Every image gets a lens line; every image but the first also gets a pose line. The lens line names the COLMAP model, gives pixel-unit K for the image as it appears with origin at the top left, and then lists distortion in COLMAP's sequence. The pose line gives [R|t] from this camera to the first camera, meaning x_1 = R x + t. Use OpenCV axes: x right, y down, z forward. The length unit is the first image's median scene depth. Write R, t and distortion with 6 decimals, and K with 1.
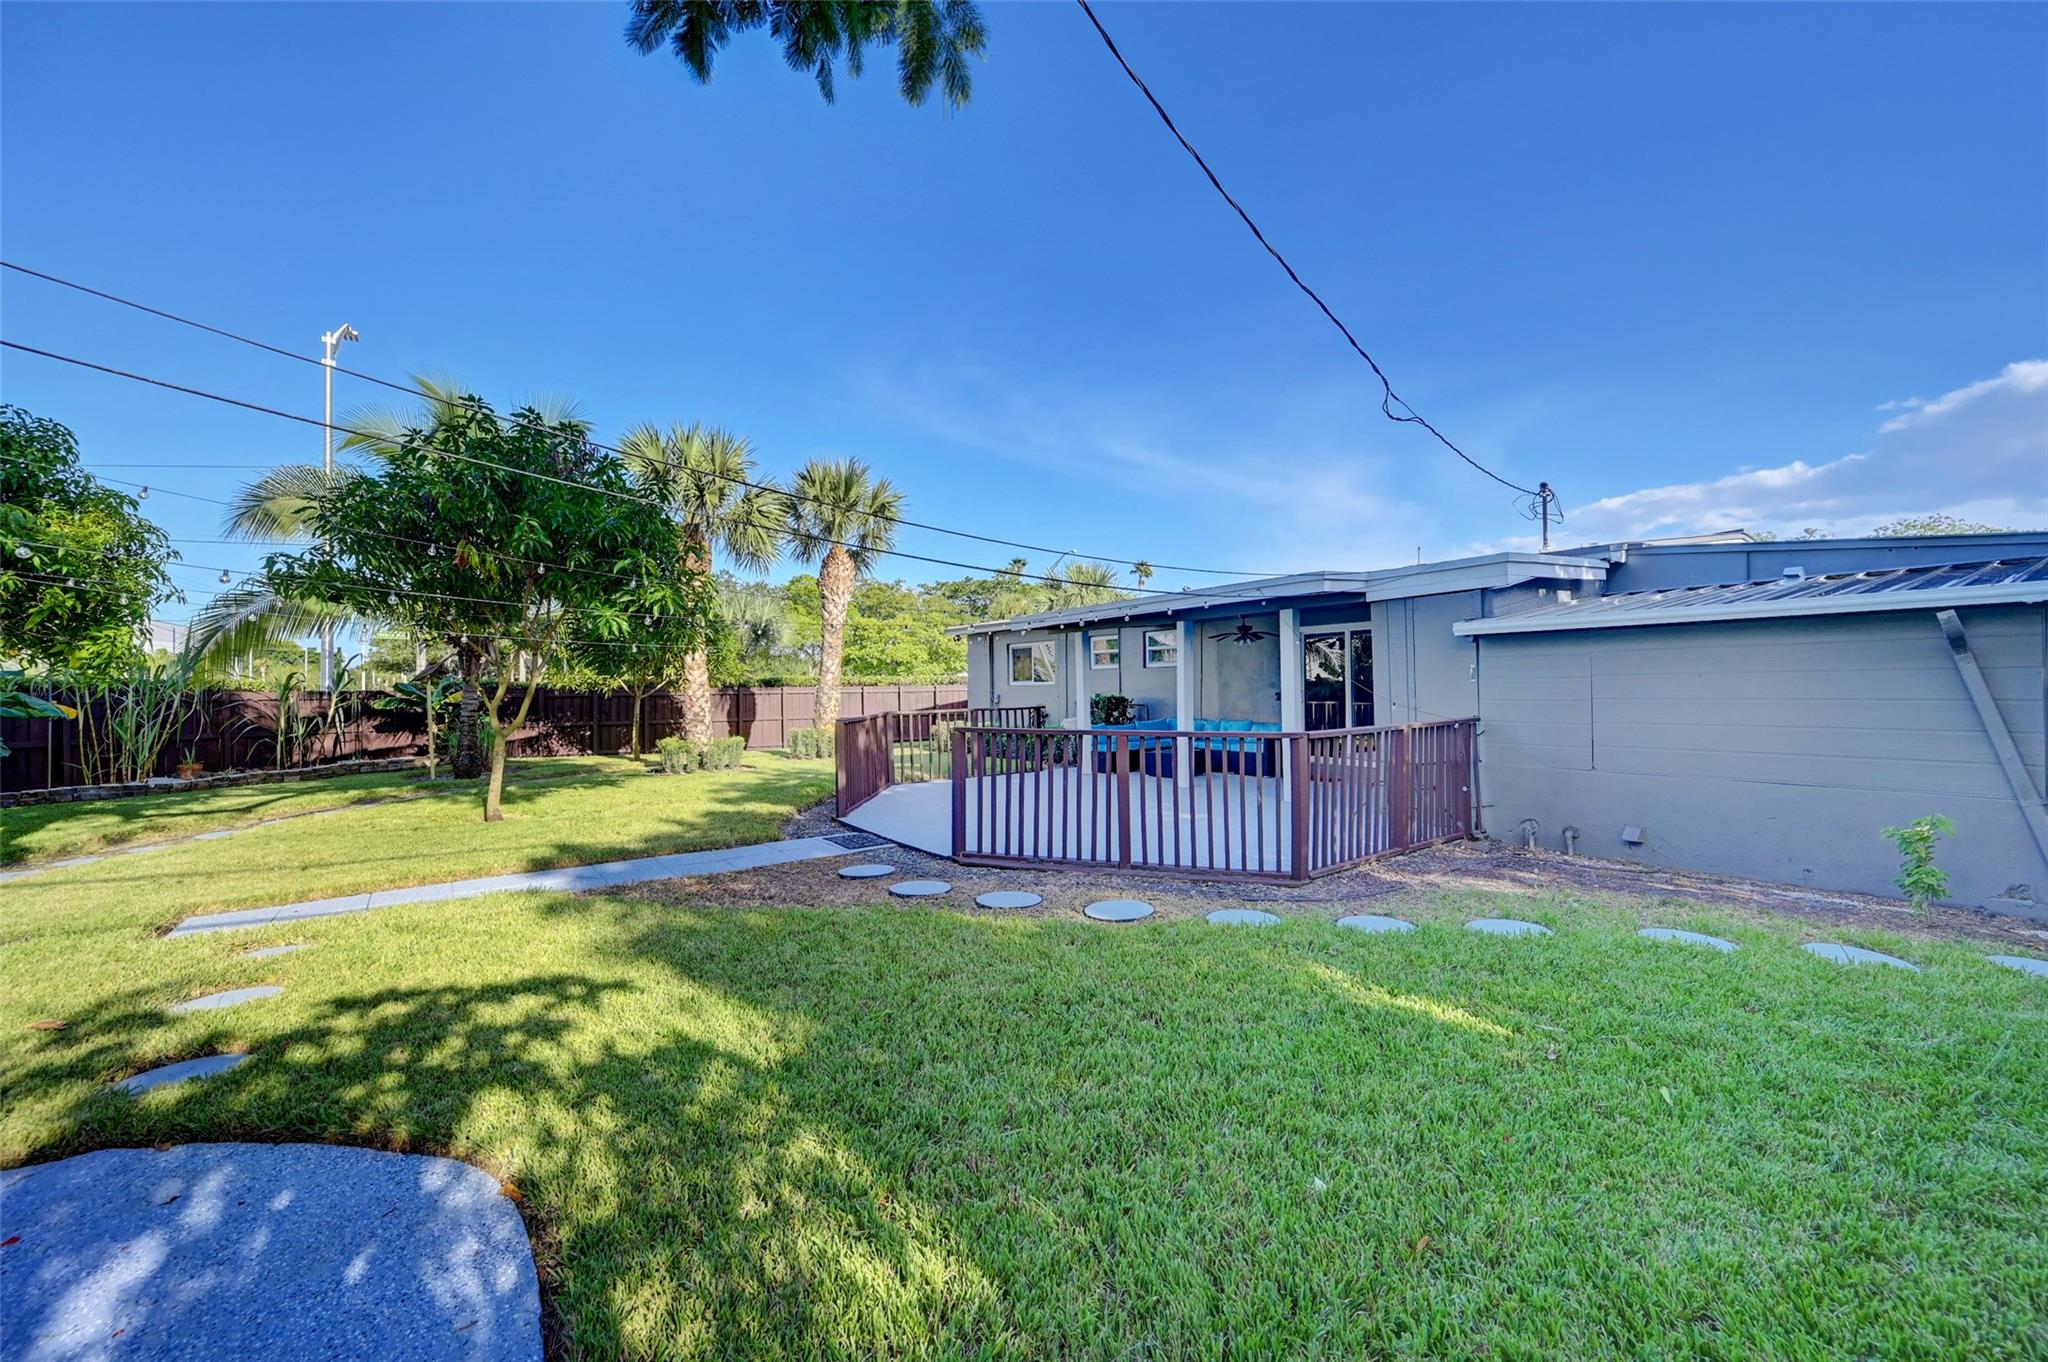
lens RADIAL K [[802.5, 0, 1038.5], [0, 802.5, 682.8], [0, 0, 1]] dist [0.001753, -0.000108]
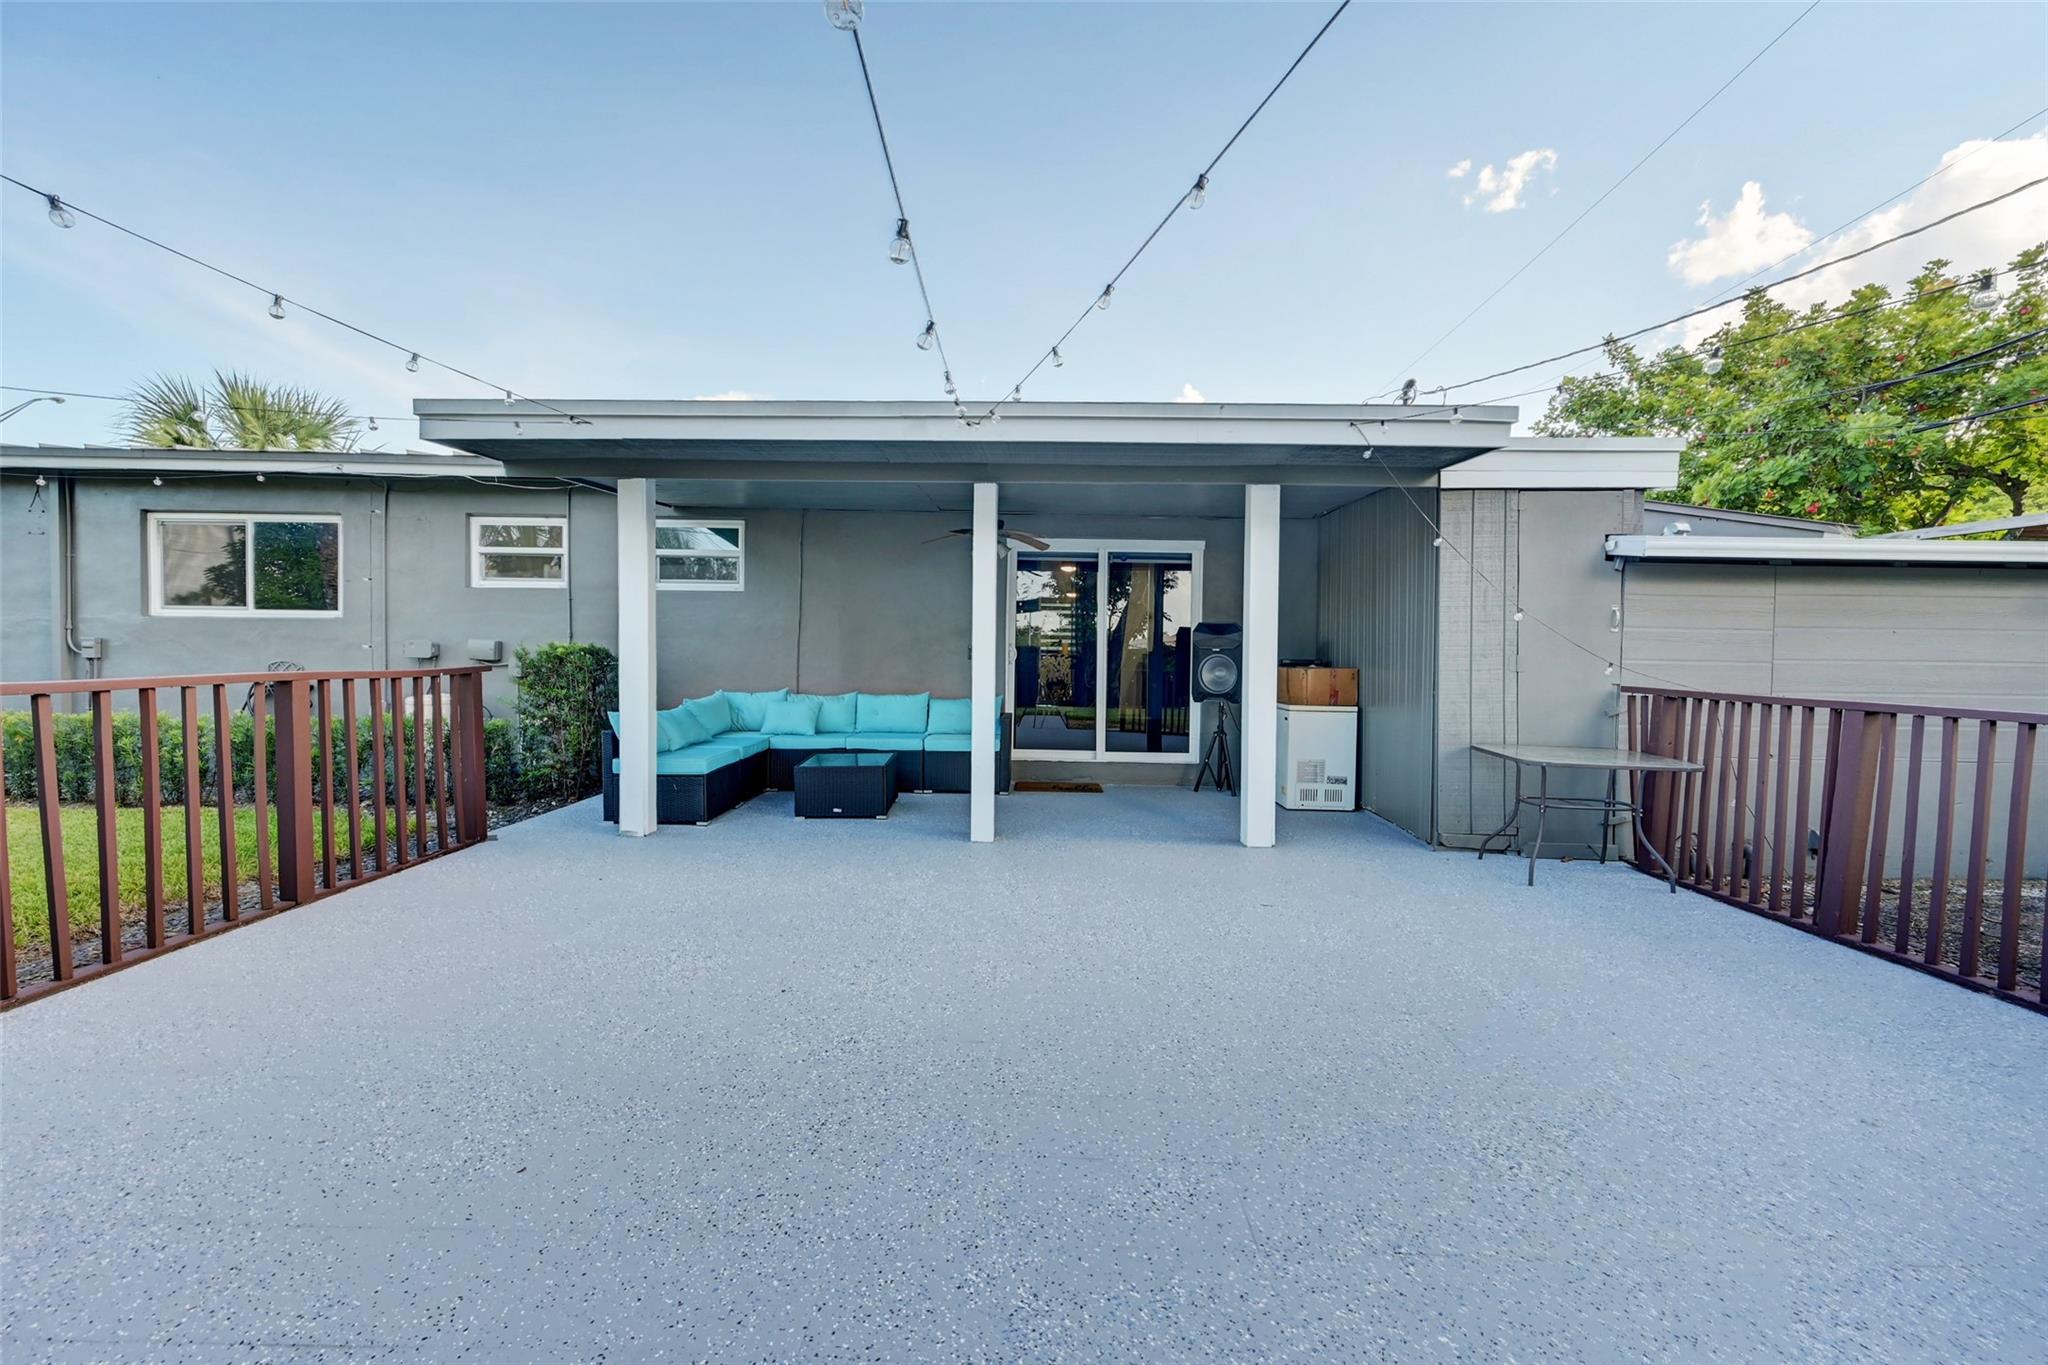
lens RADIAL K [[827.2, 0, 1025.9], [0, 827.2, 676.9], [0, 0, 1]] dist [-0.000028, -0.000064]
pose [[0.586192, -0.001819, 0.810170, -0.209409], [-0.024660, 0.999494, 0.020087, 0.026345], [-0.809797, -0.031754, 0.585850, 0.749835]]
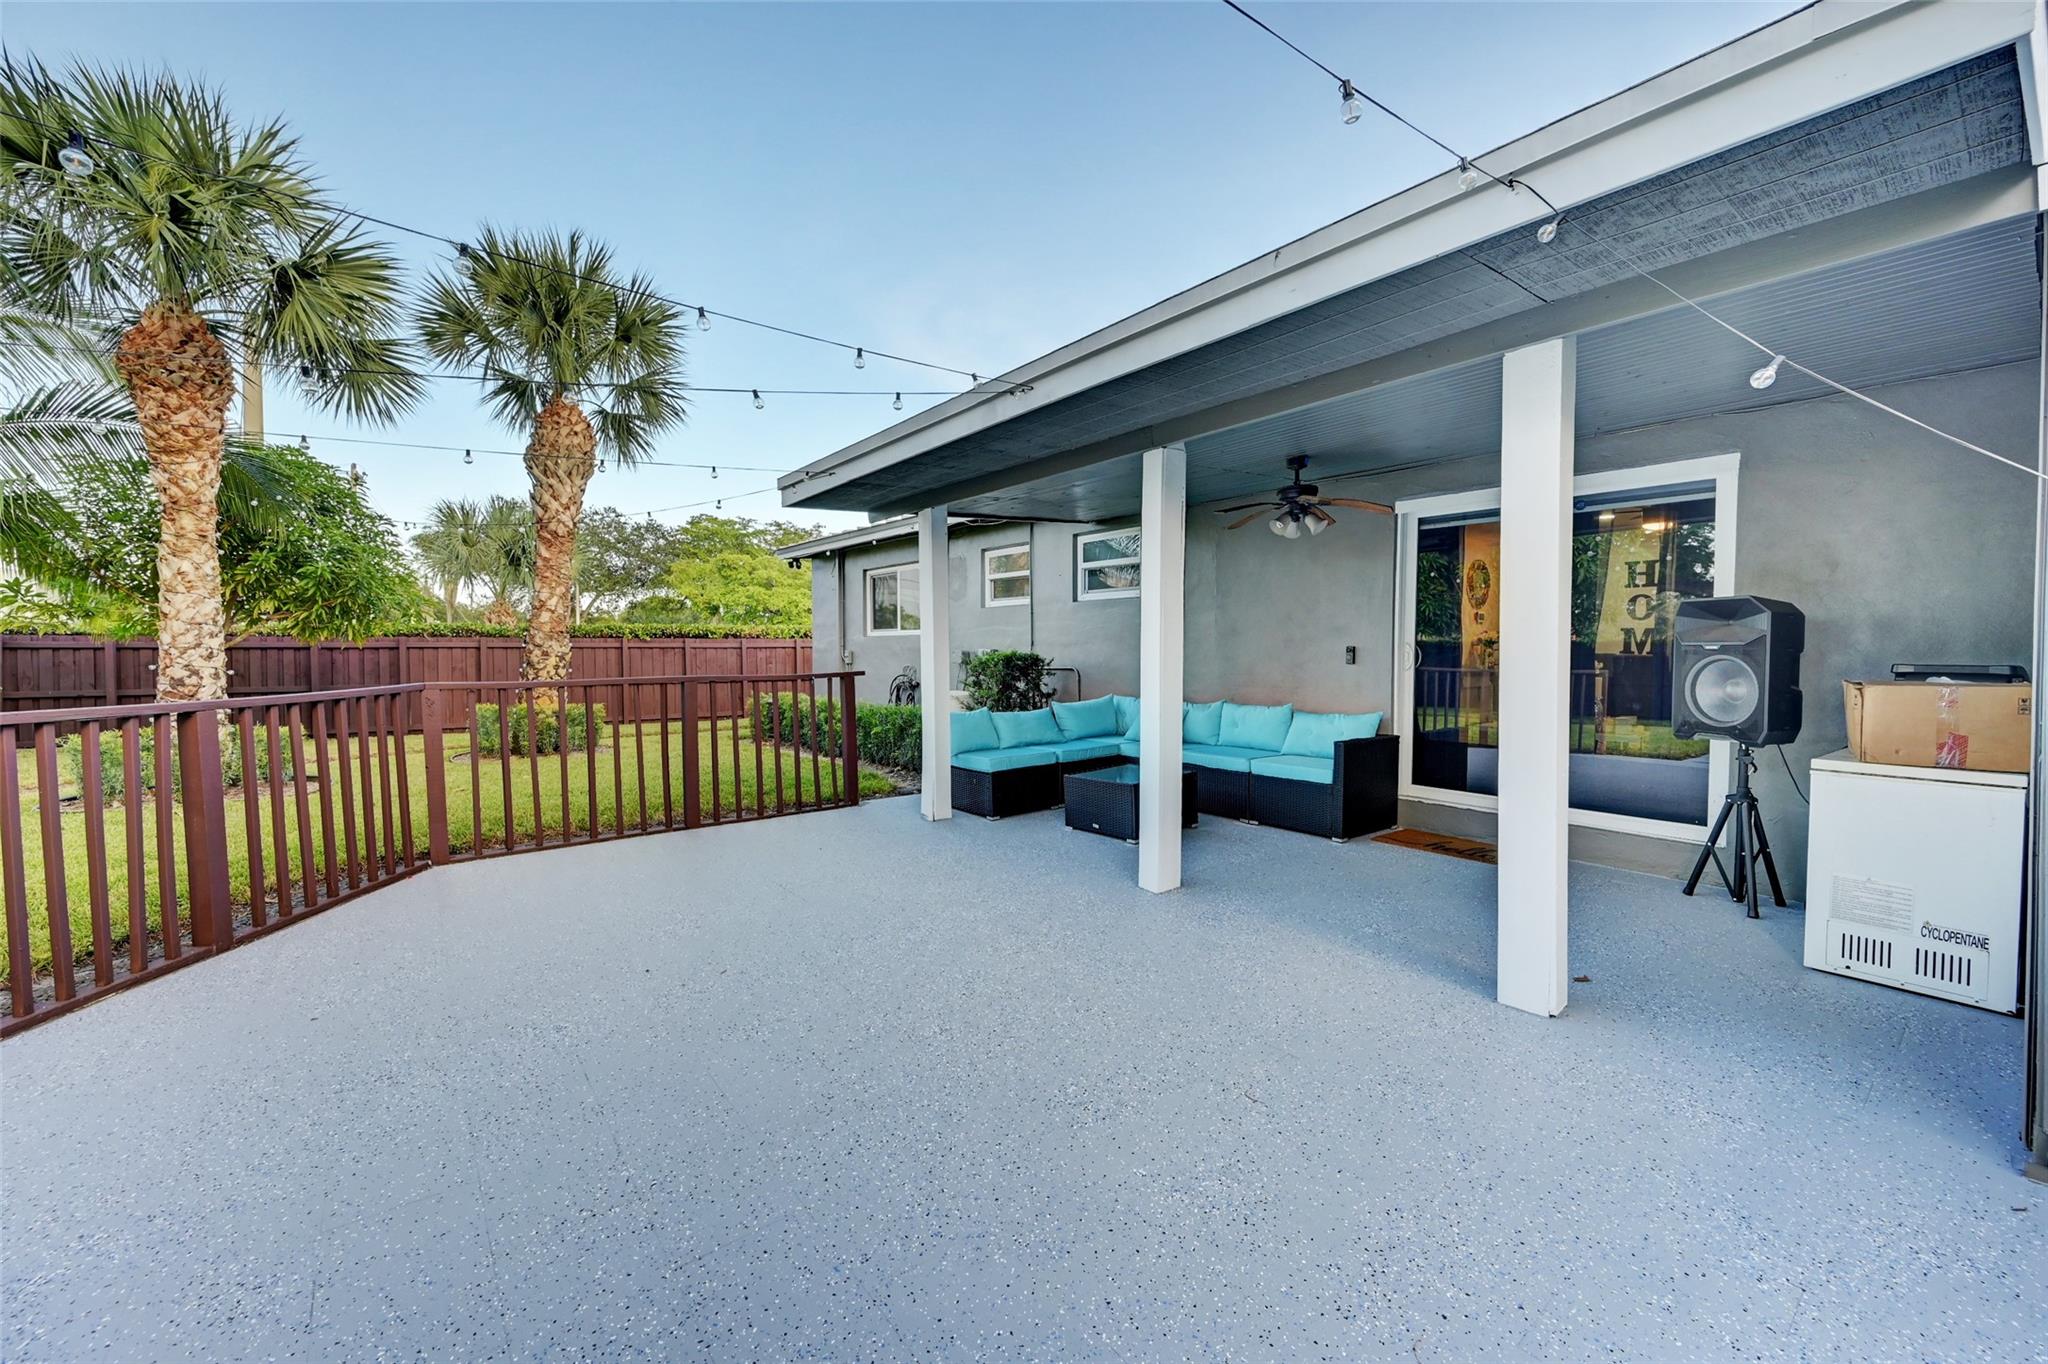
lens RADIAL K [[806.1, 0, 1032.2], [0, 806.1, 678.9], [0, 0, 1]] dist [-0.000102, -0.000581]
pose [[0.998683, 0.009097, 0.050485, 0.111958], [-0.011197, 0.999077, 0.041479, 0.015935], [-0.050061, -0.041990, 0.997863, 0.668105]]
